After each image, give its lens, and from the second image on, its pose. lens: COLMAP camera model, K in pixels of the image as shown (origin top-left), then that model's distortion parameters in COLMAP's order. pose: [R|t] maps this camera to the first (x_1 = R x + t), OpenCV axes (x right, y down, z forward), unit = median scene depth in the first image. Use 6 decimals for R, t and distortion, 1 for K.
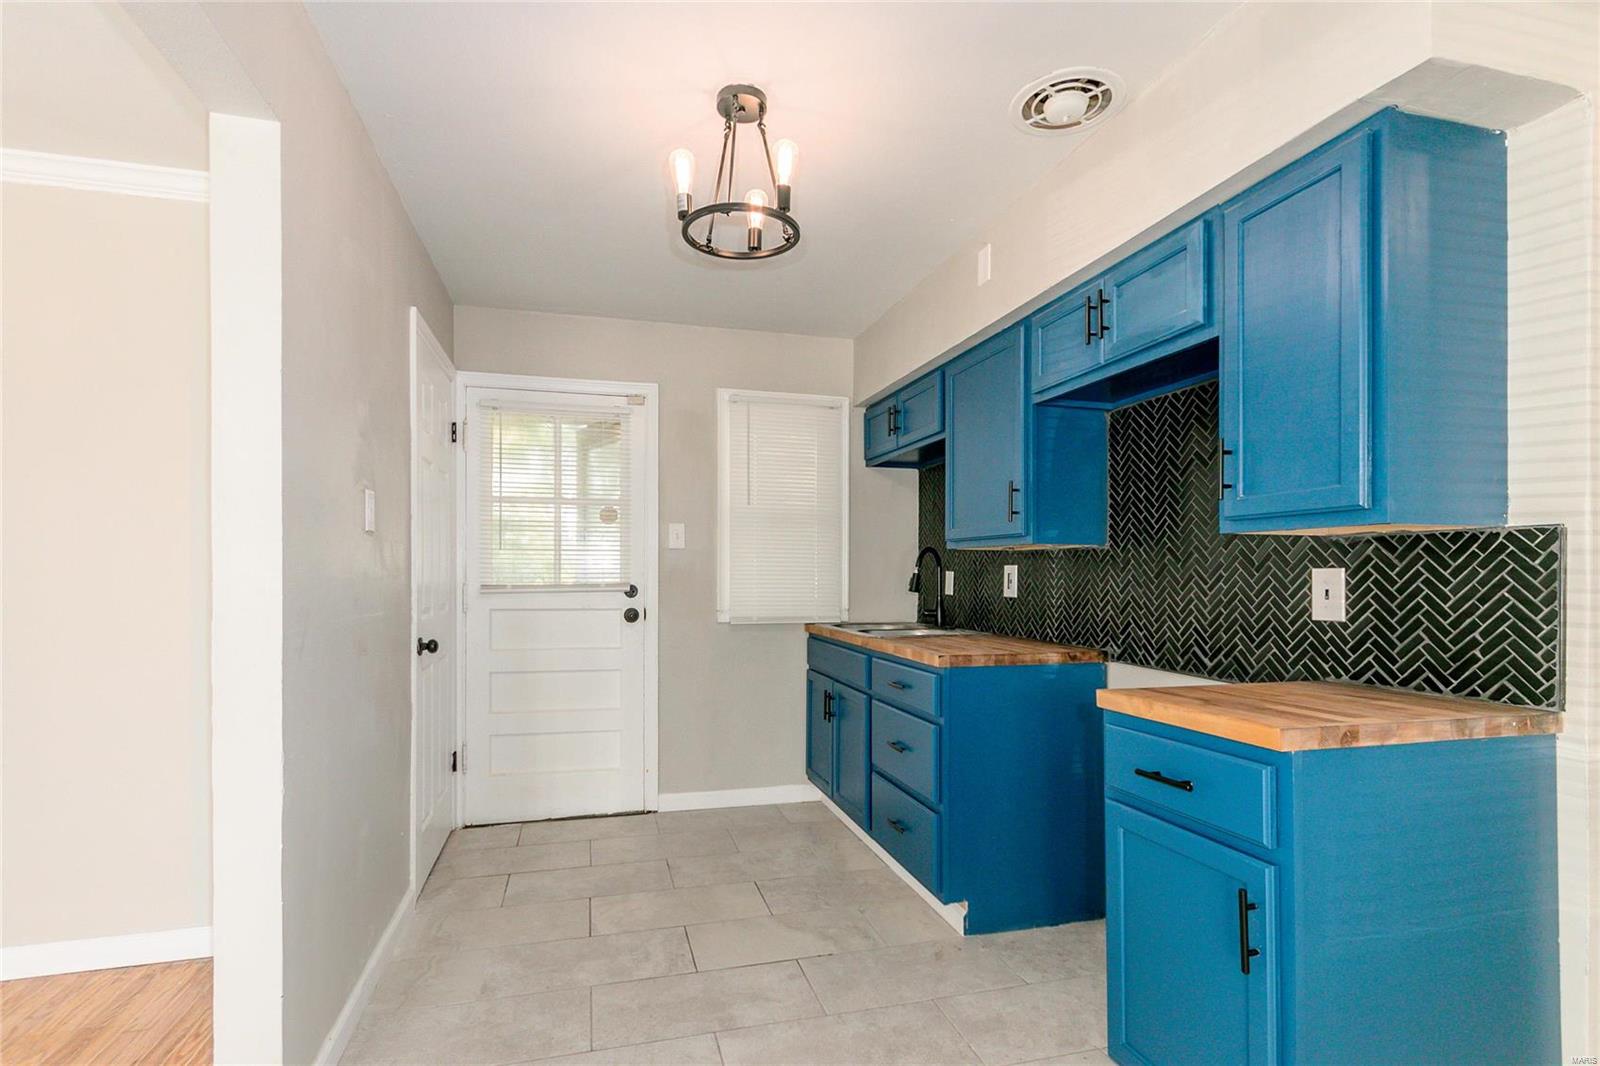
lens RADIAL K [[758.7, 0, 780.7], [0, 758.7, 572.9], [0, 0, 1]] dist [0.000519, 0.000238]
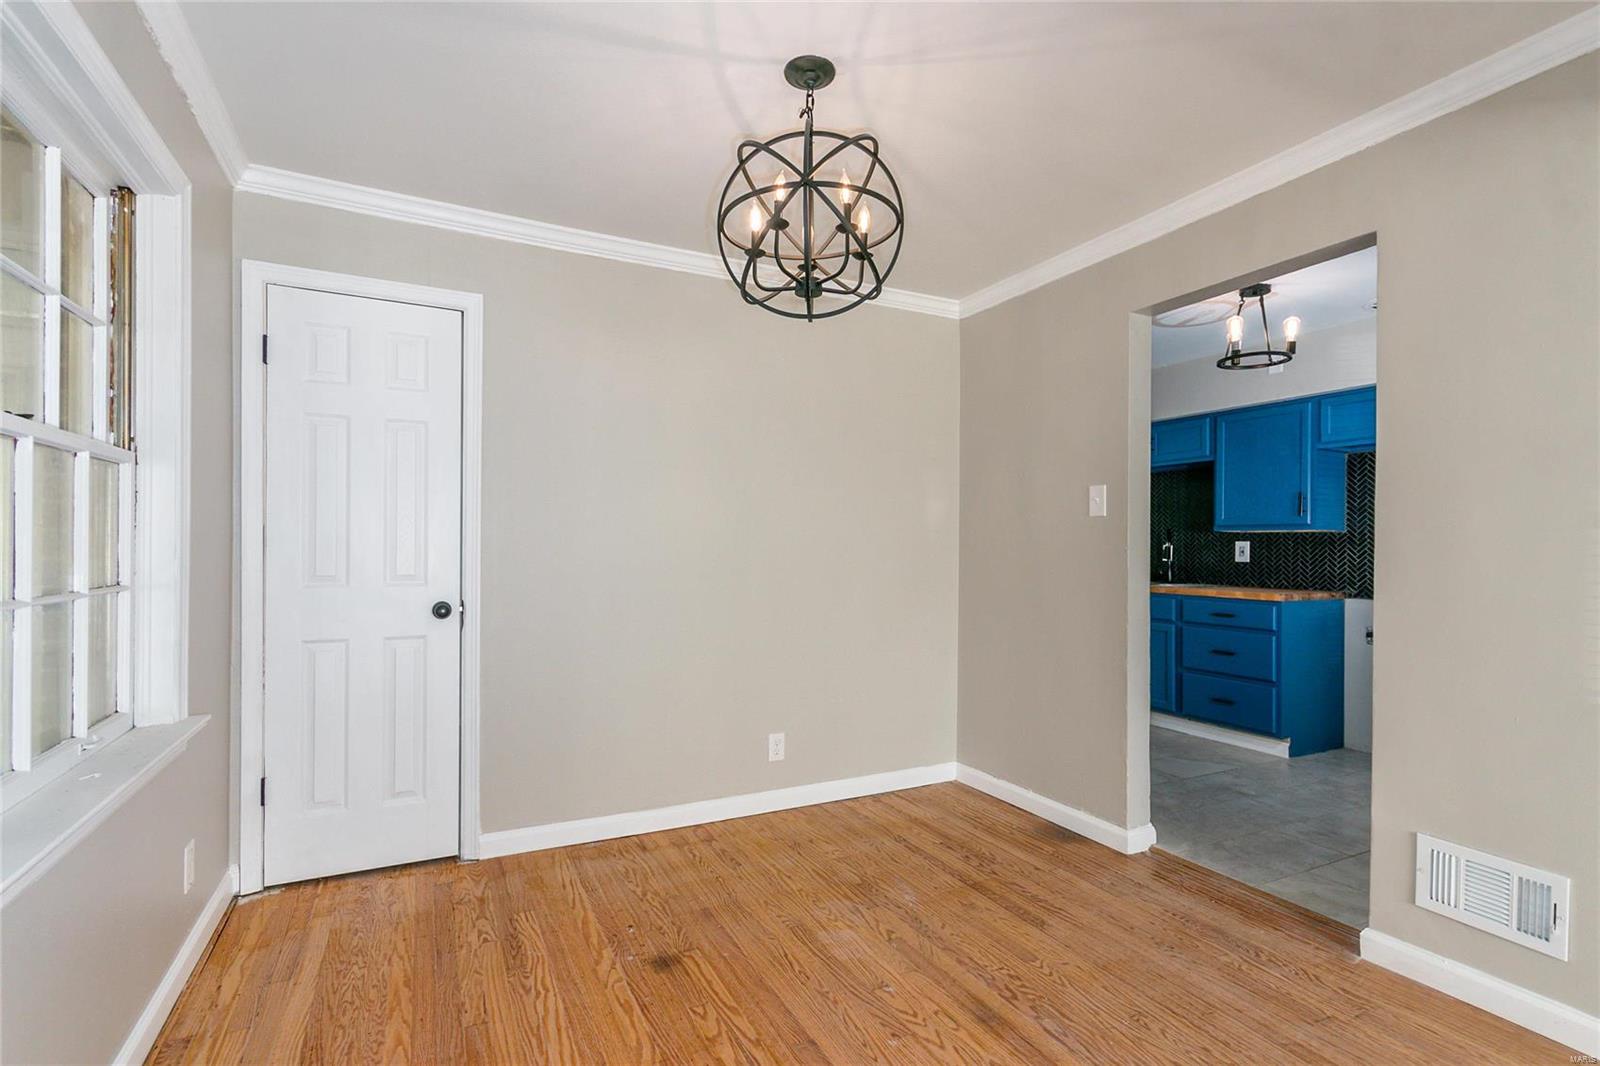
lens RADIAL K [[749.7, 0, 789.4], [0, 749.7, 540.6], [0, 0, 1]] dist [0.002529, 0.000752]
pose [[0.980215, 0.006112, 0.197840, -1.161407], [-0.004605, 0.999957, -0.008077, 0.006053], [-0.197880, 0.007006, 0.980201, -0.425433]]
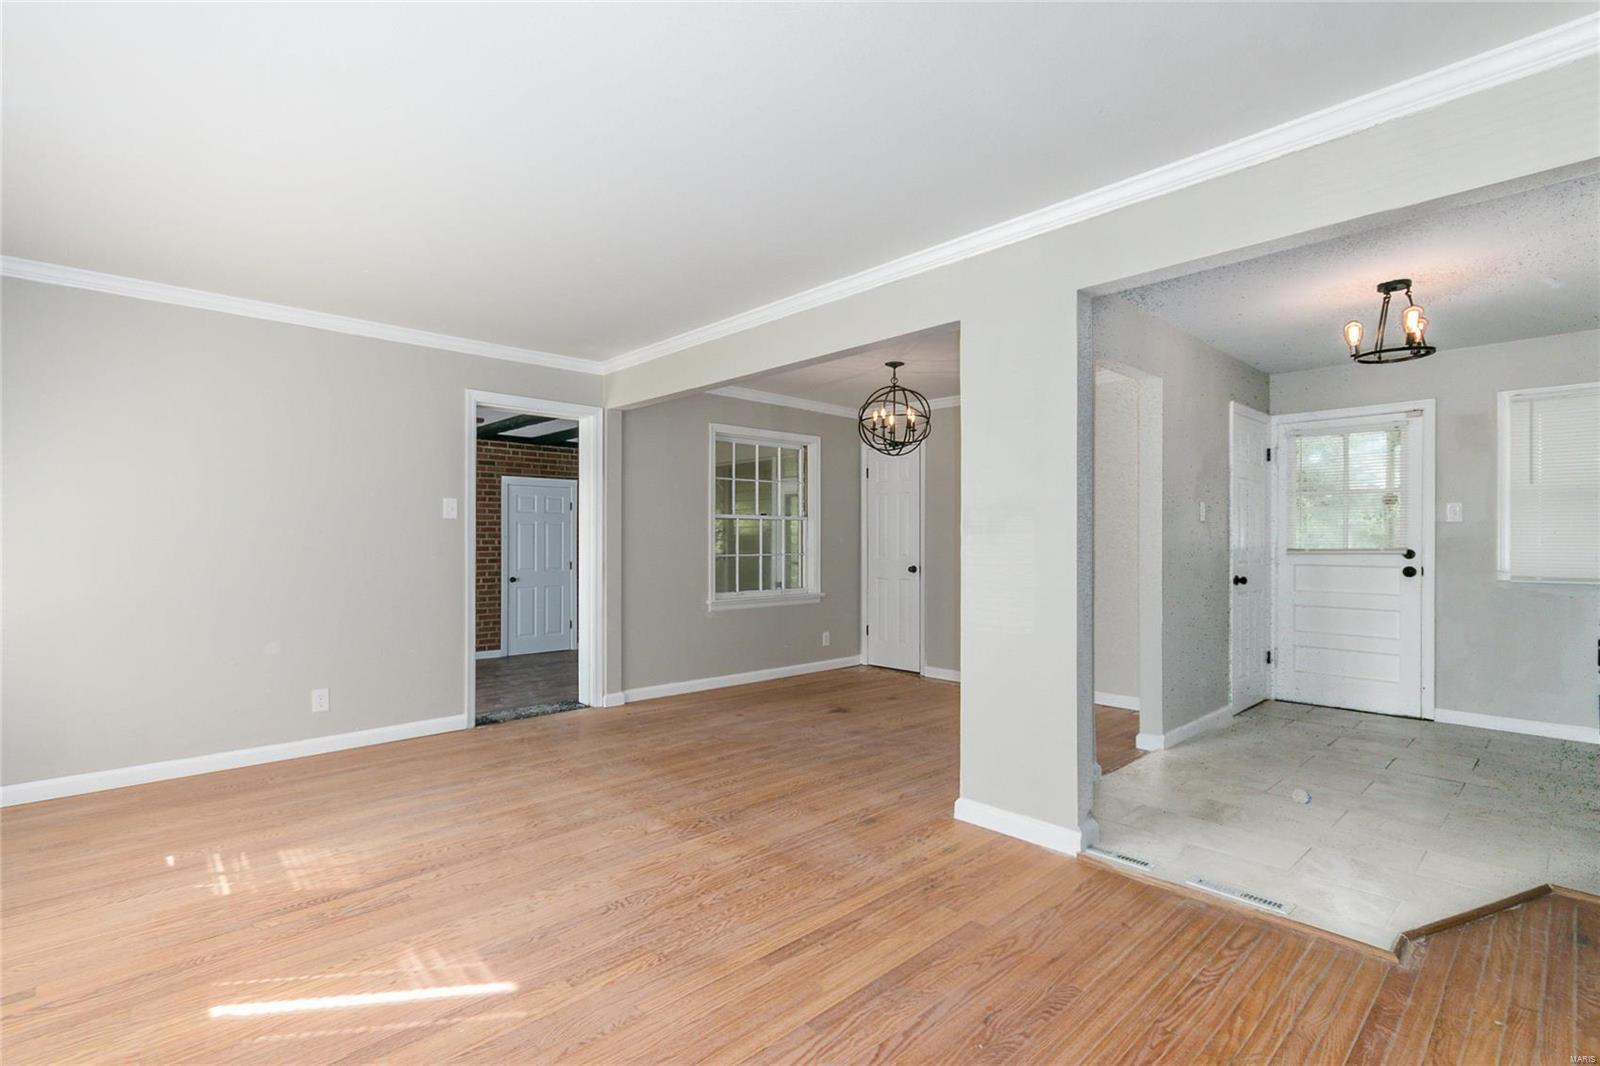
lens RADIAL K [[749.7, 0, 789.4], [0, 749.7, 540.6], [0, 0, 1]] dist [0.002529, 0.000752]
pose [[0.479845, -0.003951, -0.877344, 0.656447], [-0.001264, 0.999986, -0.005194, 0.011318], [0.877352, 0.003602, 0.479833, -0.905863]]
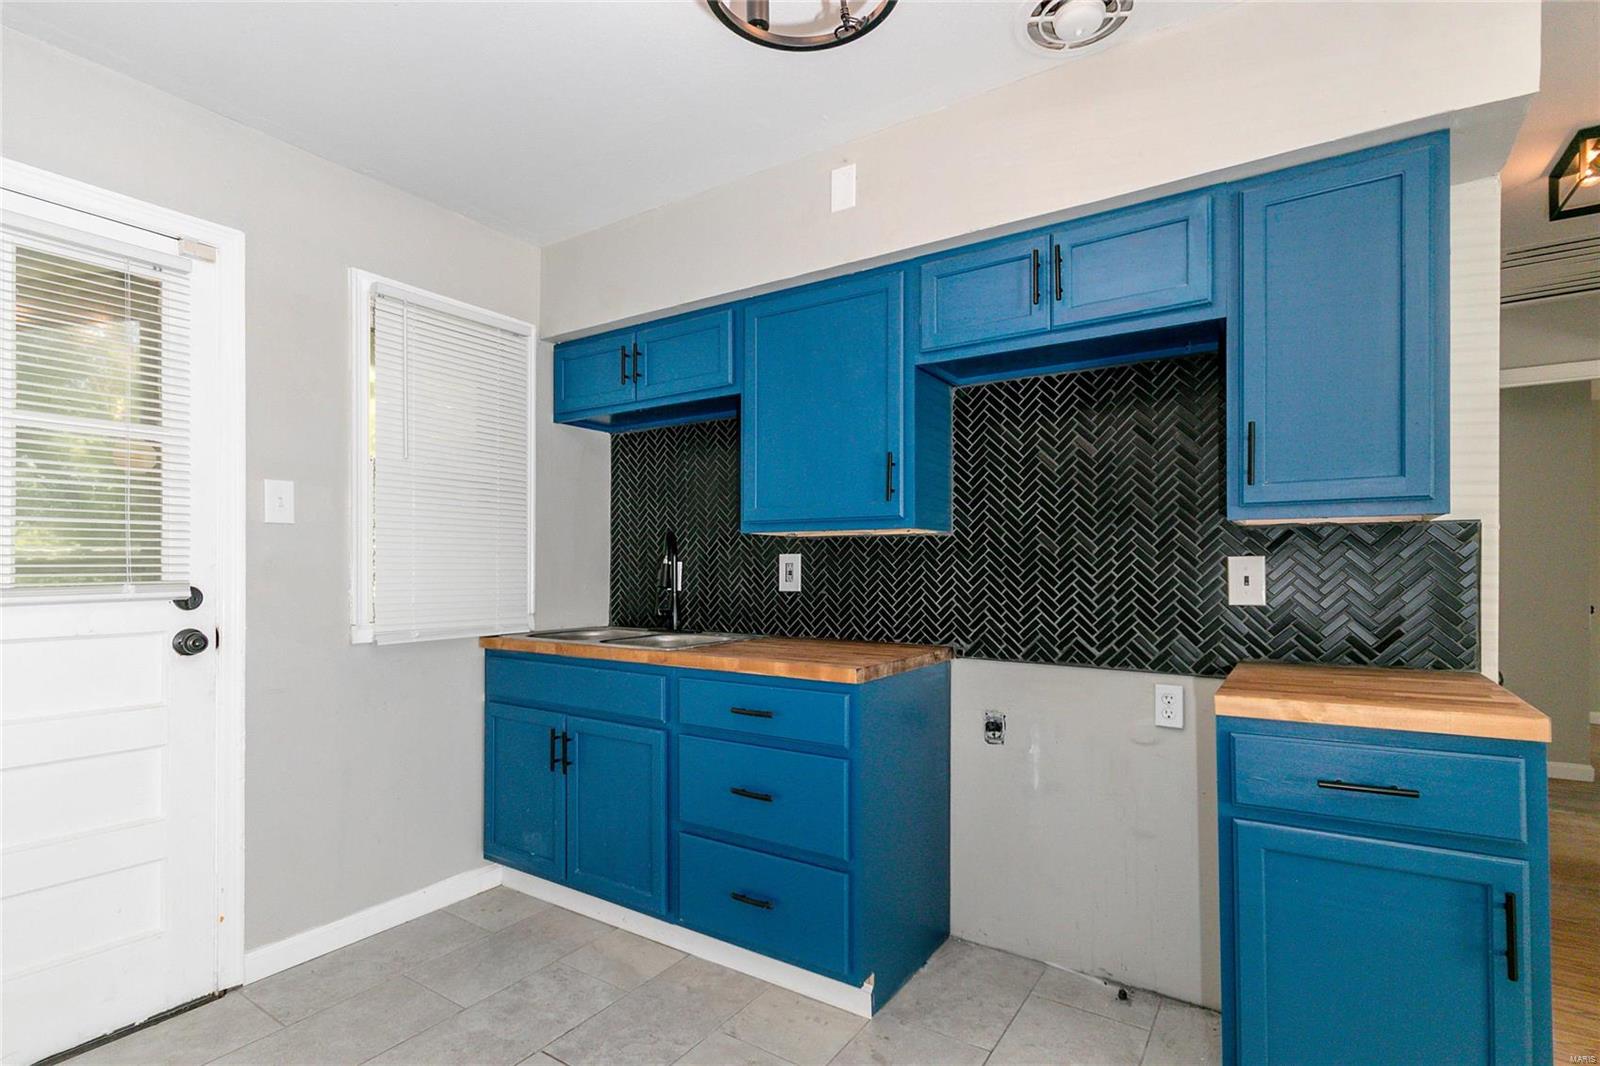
lens RADIAL K [[775.9, 0, 784.0], [0, 775.9, 564.1], [0, 0, 1]] dist [0.001759, 0.000569]
pose [[0.753348, -0.003332, 0.657614, -0.350870], [0.004160, 0.999991, 0.000302, 0.001298], [-0.657609, 0.002508, 0.753355, 0.430923]]
